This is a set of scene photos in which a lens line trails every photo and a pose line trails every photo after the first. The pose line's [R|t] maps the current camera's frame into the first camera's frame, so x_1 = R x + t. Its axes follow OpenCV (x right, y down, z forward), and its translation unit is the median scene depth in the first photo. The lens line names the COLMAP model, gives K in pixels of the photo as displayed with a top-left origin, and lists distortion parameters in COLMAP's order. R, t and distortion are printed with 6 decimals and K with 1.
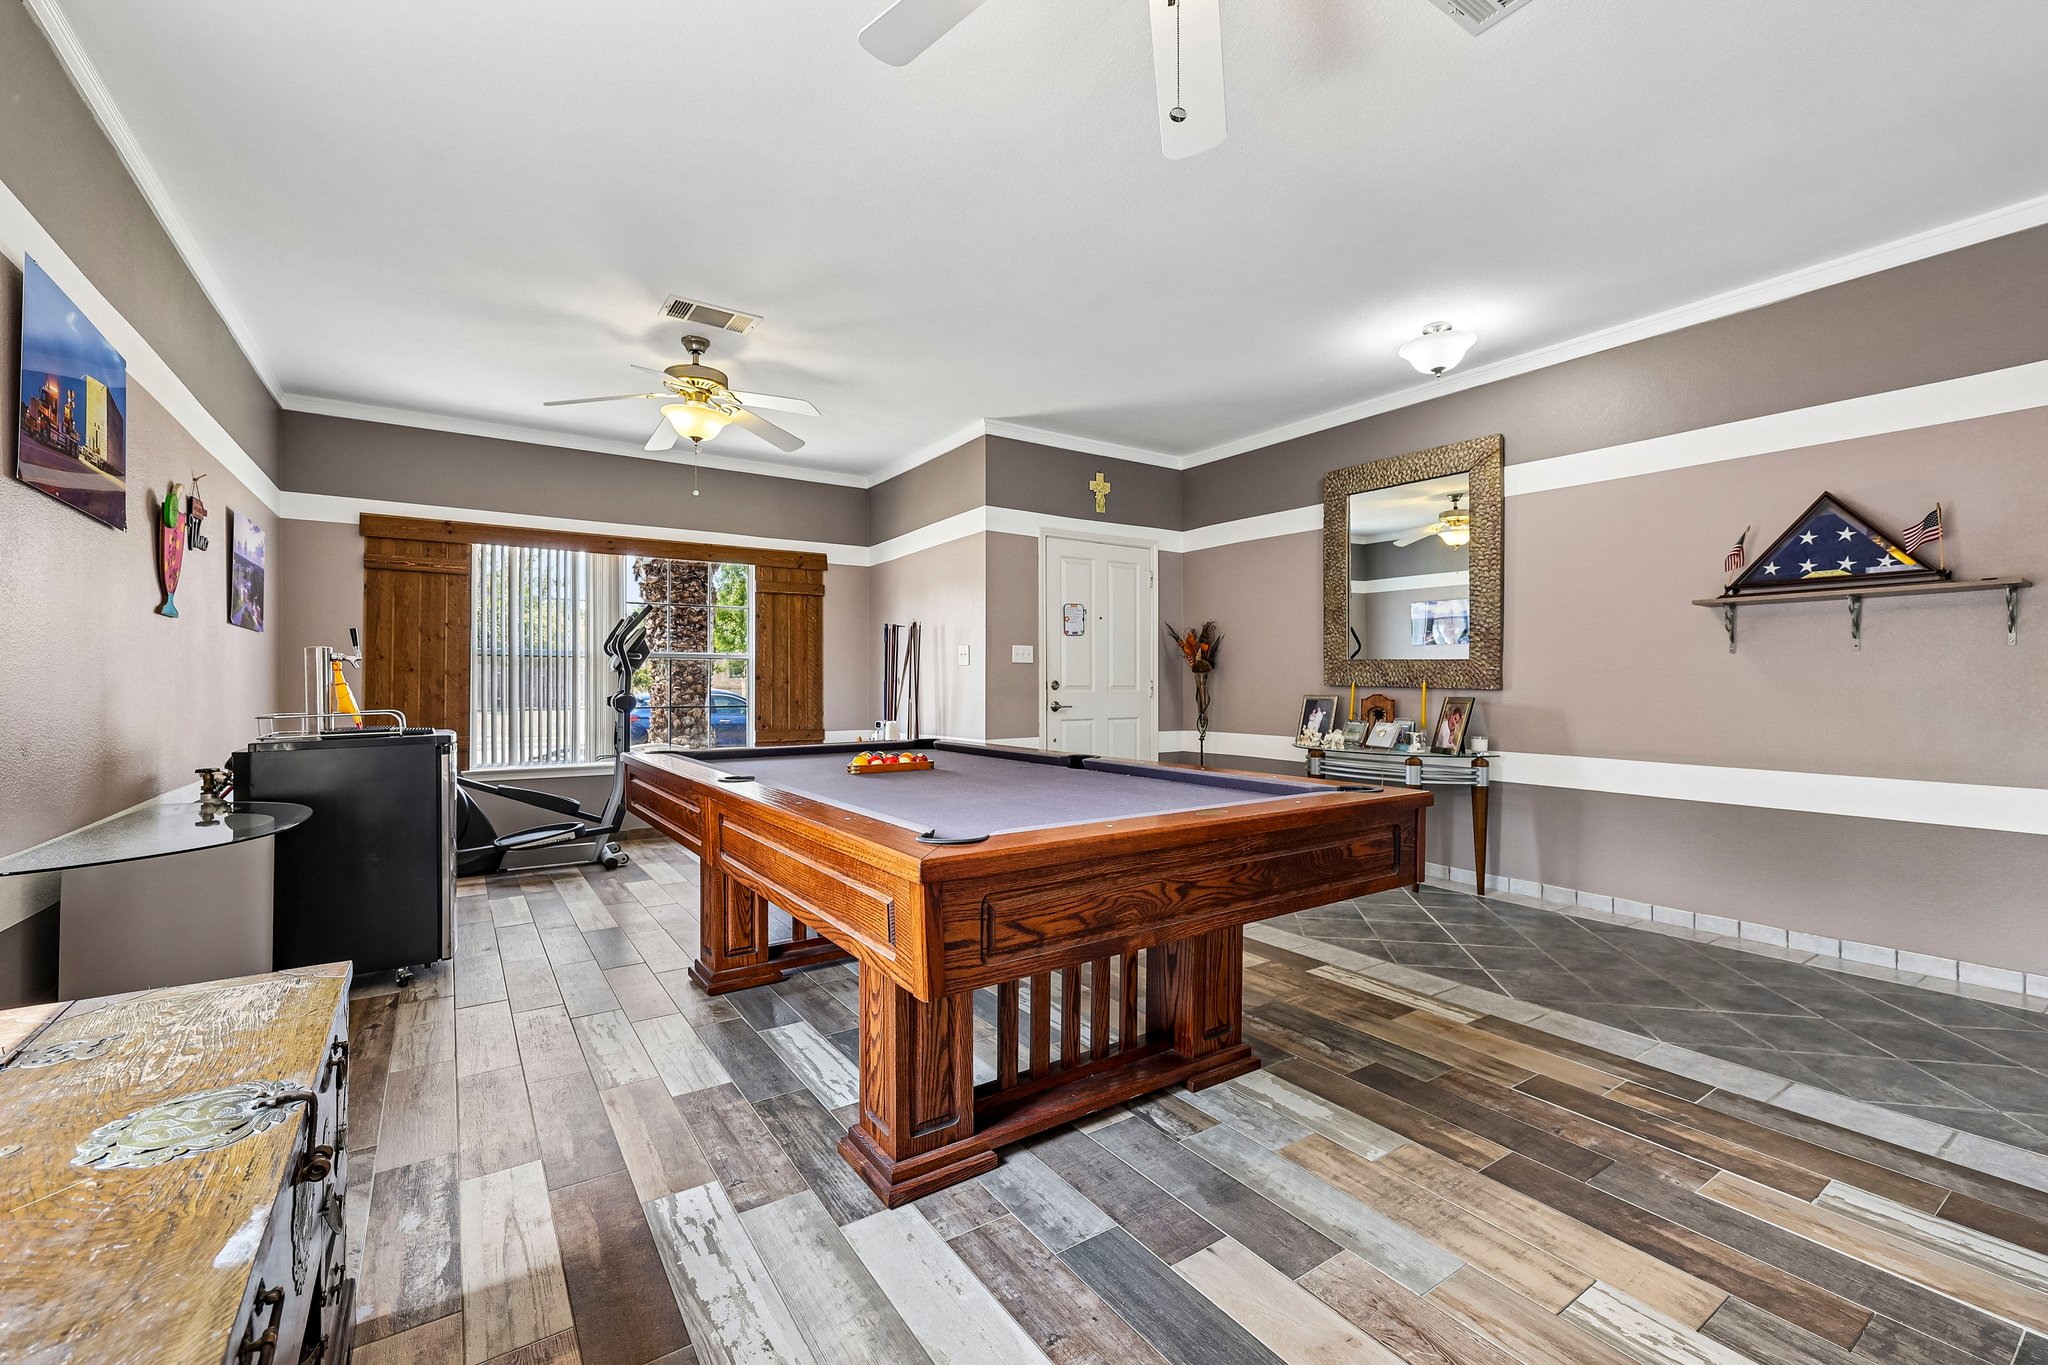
lens RADIAL K [[859.8, 0, 1027.8], [0, 859.8, 678.9], [0, 0, 1]] dist [-0.000105, 0.000963]
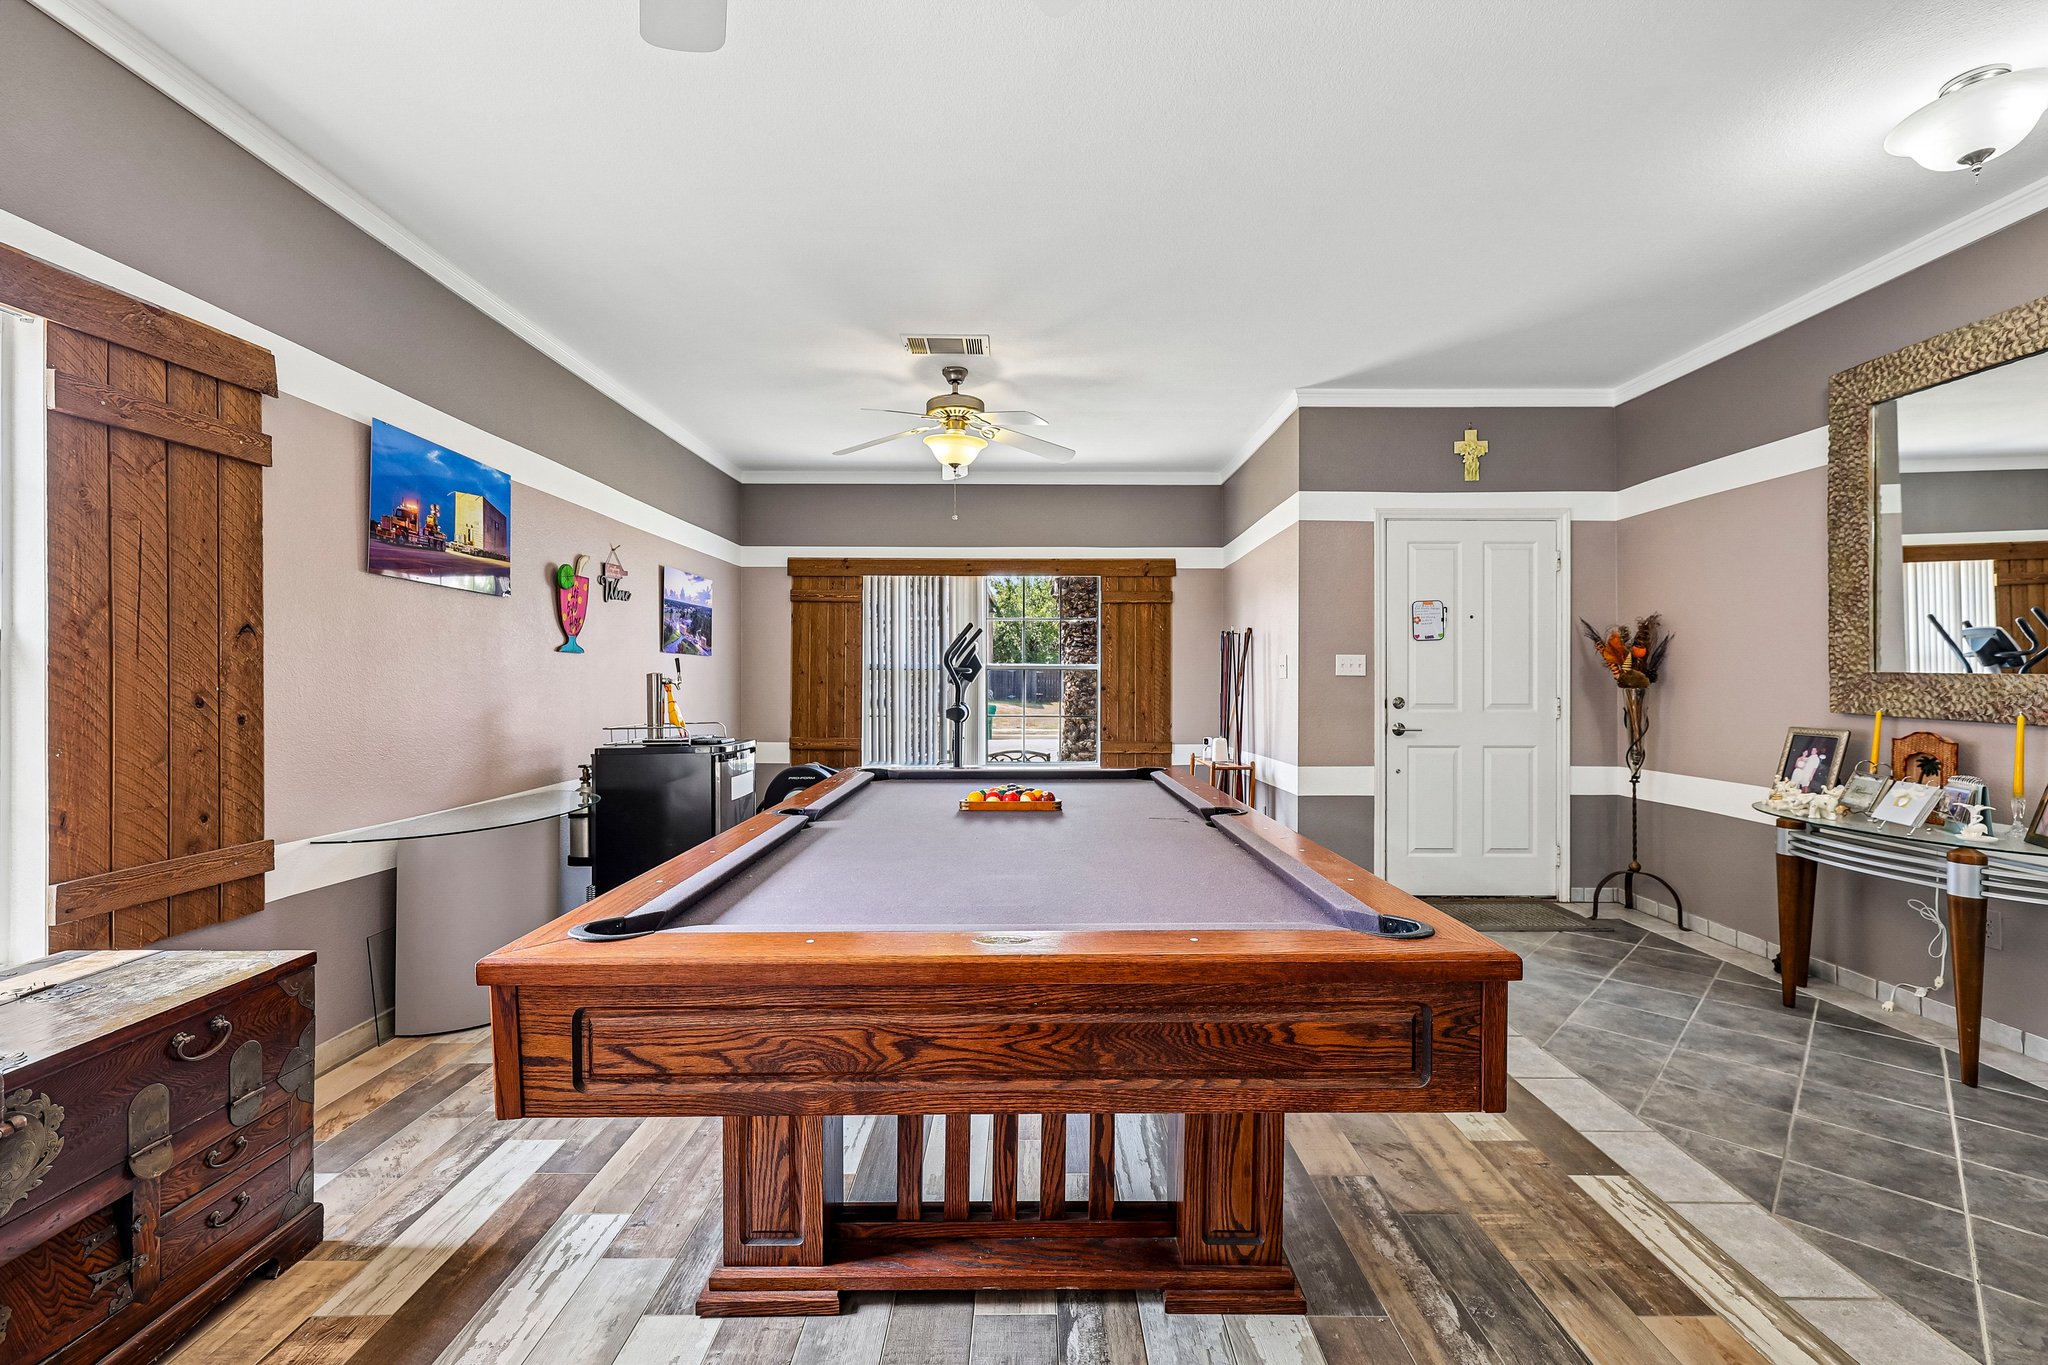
lens RADIAL K [[859.8, 0, 1027.8], [0, 859.8, 678.9], [0, 0, 1]] dist [-0.000105, 0.000963]
pose [[0.827878, 0.001955, -0.560905, 0.254473], [0.000239, 0.999993, 0.003838, -0.023937], [0.560908, -0.003311, 0.827871, 0.178549]]
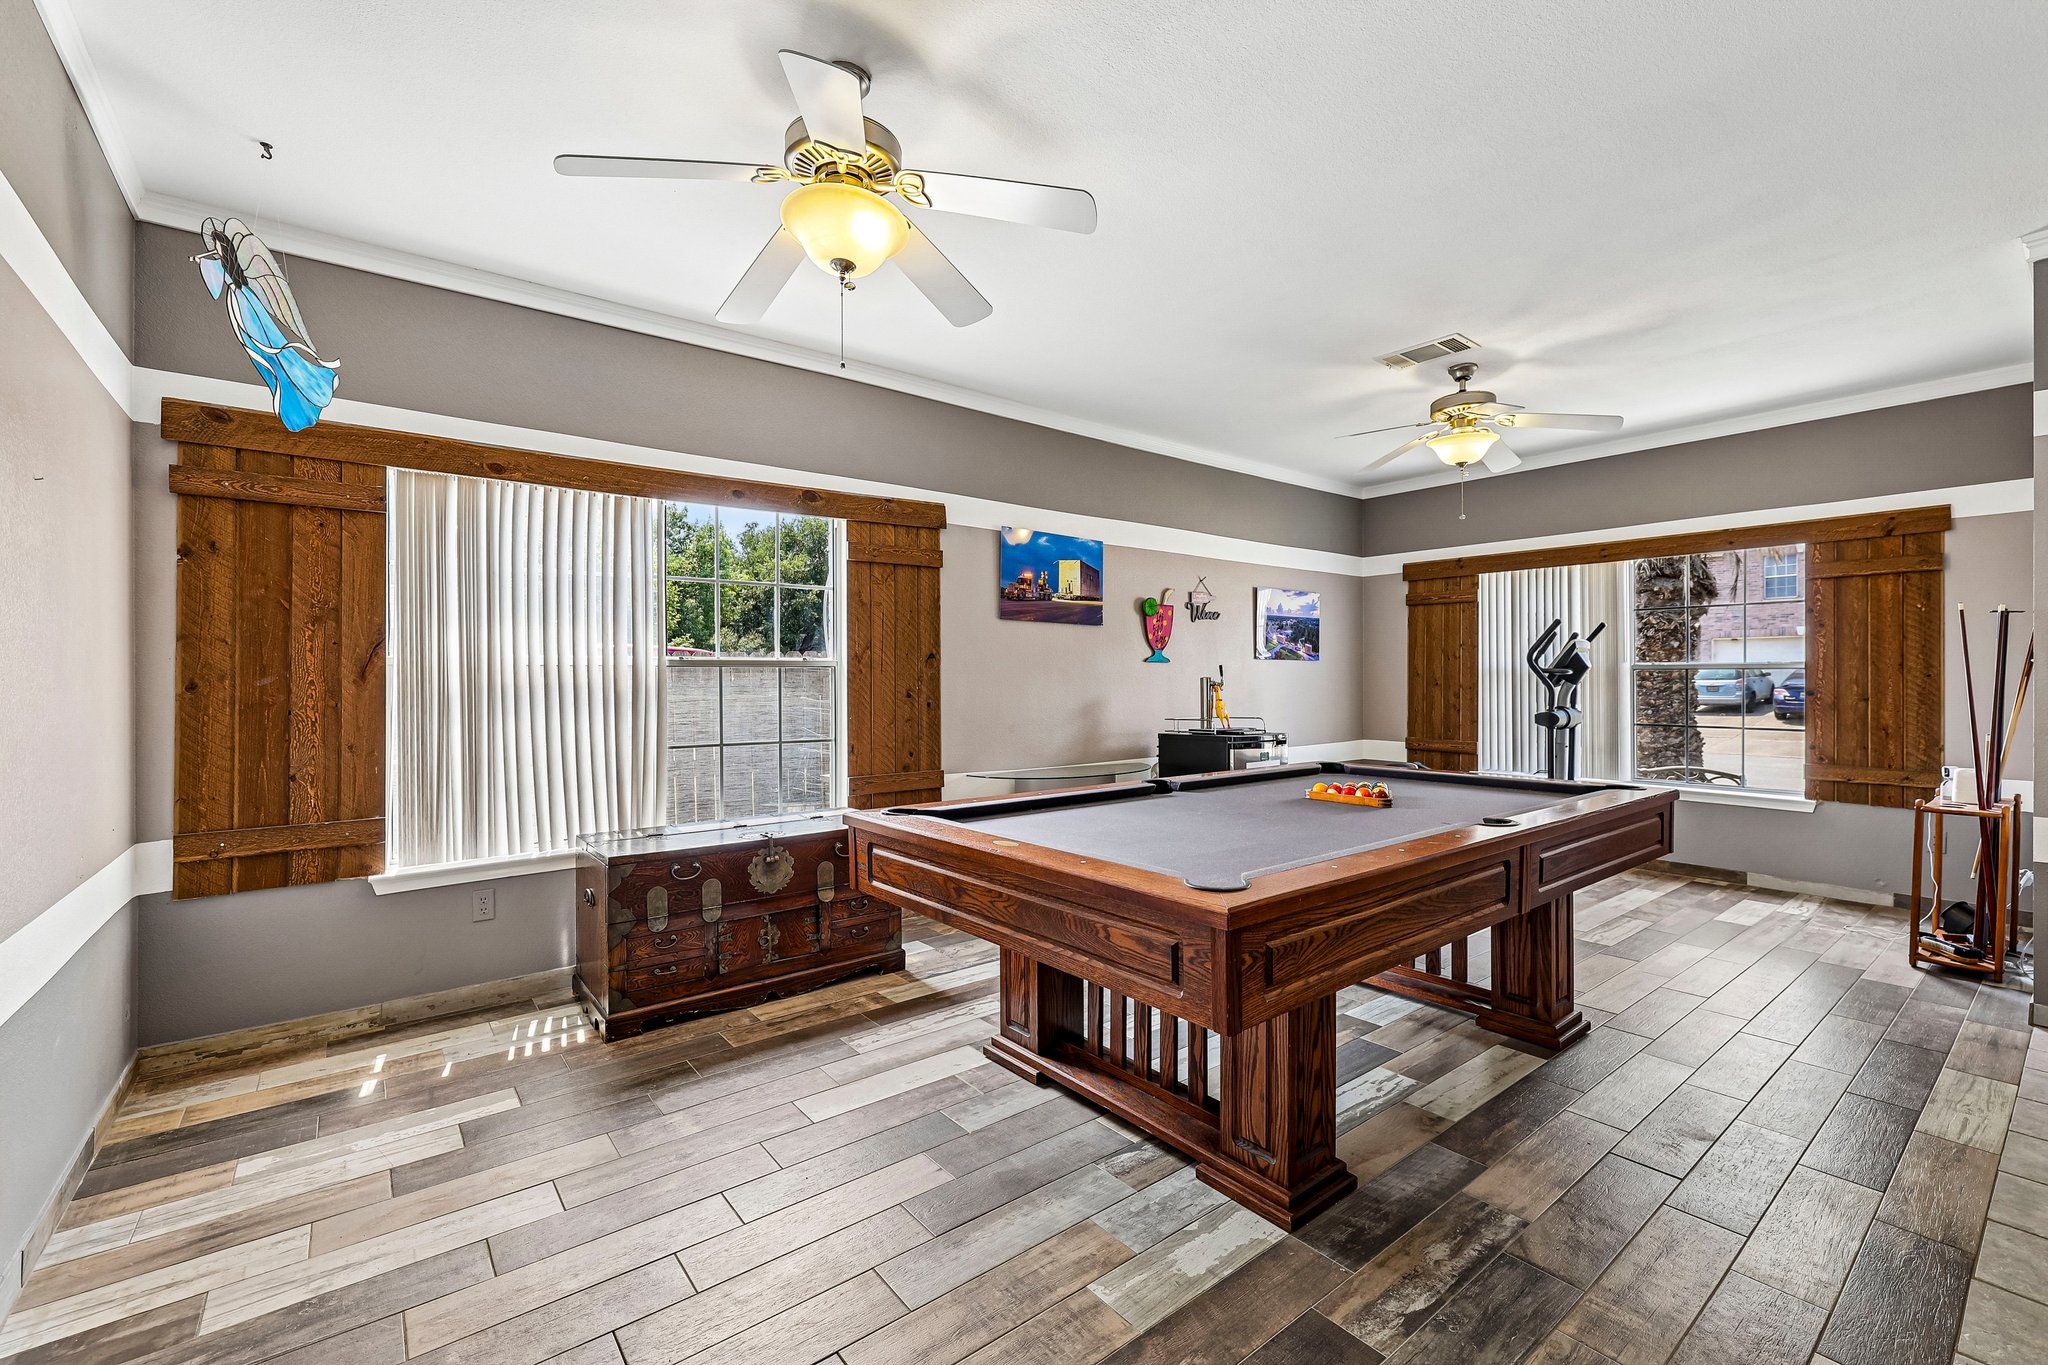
lens RADIAL K [[861.3, 0, 1027.6], [0, 861.3, 678.6], [0, 0, 1]] dist [-0.000611, 0.000005]
pose [[0.071941, 0.000168, -0.997409, 0.561428], [0.005519, 0.999985, 0.000566, -0.026813], [0.997394, -0.005545, 0.071939, 0.388524]]
